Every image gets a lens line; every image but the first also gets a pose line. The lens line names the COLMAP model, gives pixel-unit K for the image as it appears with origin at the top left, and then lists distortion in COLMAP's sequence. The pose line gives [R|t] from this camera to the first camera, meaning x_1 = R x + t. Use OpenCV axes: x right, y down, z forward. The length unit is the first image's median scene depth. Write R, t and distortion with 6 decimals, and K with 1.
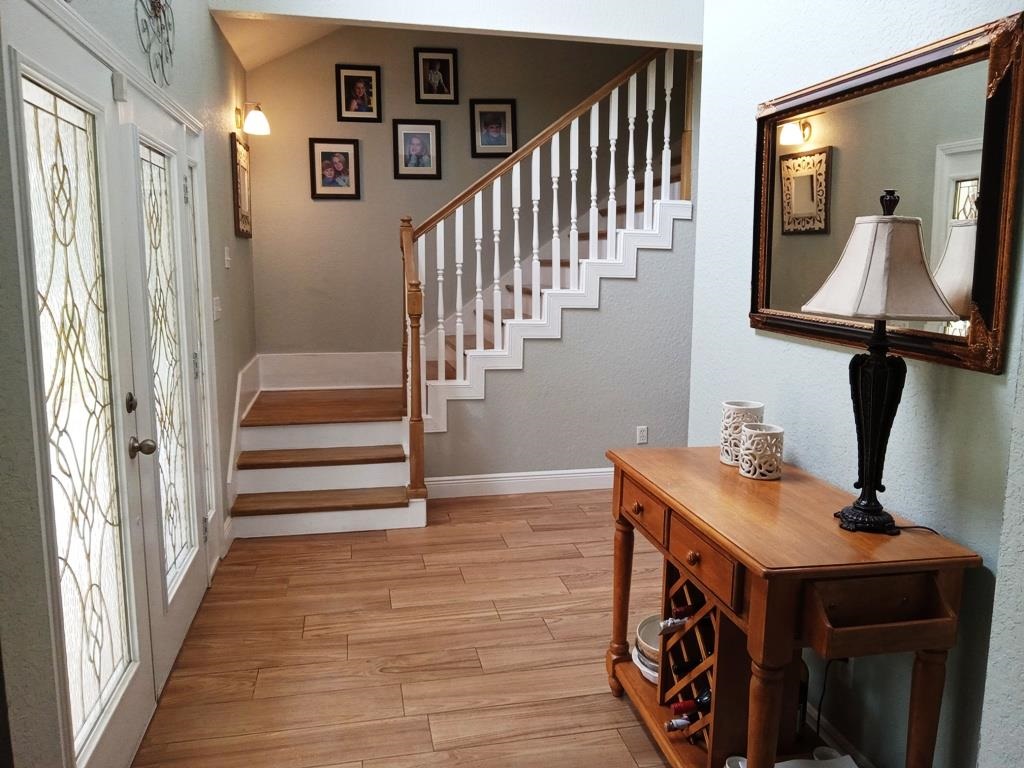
lens RADIAL K [[767.2, 0, 508.7], [0, 767.2, 379.4], [0, 0, 1]] dist [0.000798, -0.001796]
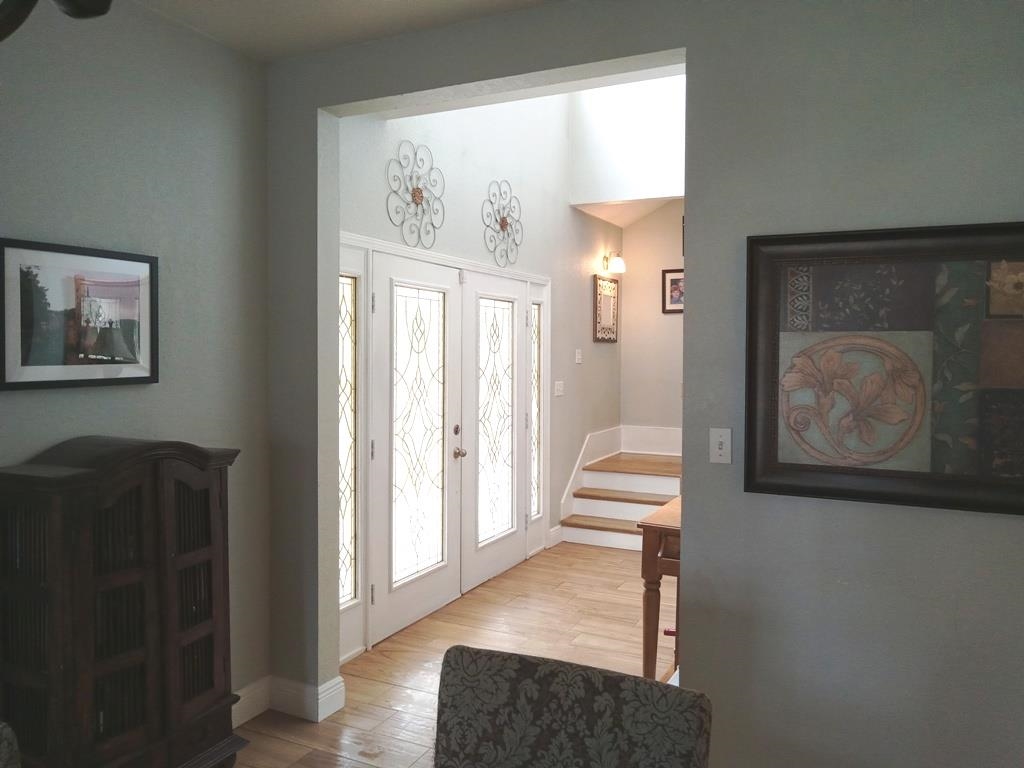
lens RADIAL K [[767.2, 0, 514.4], [0, 767.2, 384.1], [0, 0, 1]] dist [0.000798, -0.001796]
pose [[0.792320, 0.027046, -0.609506, 0.577489], [-0.097145, 0.991864, -0.082271, 0.042748], [0.602322, 0.124395, 0.788501, -0.340852]]
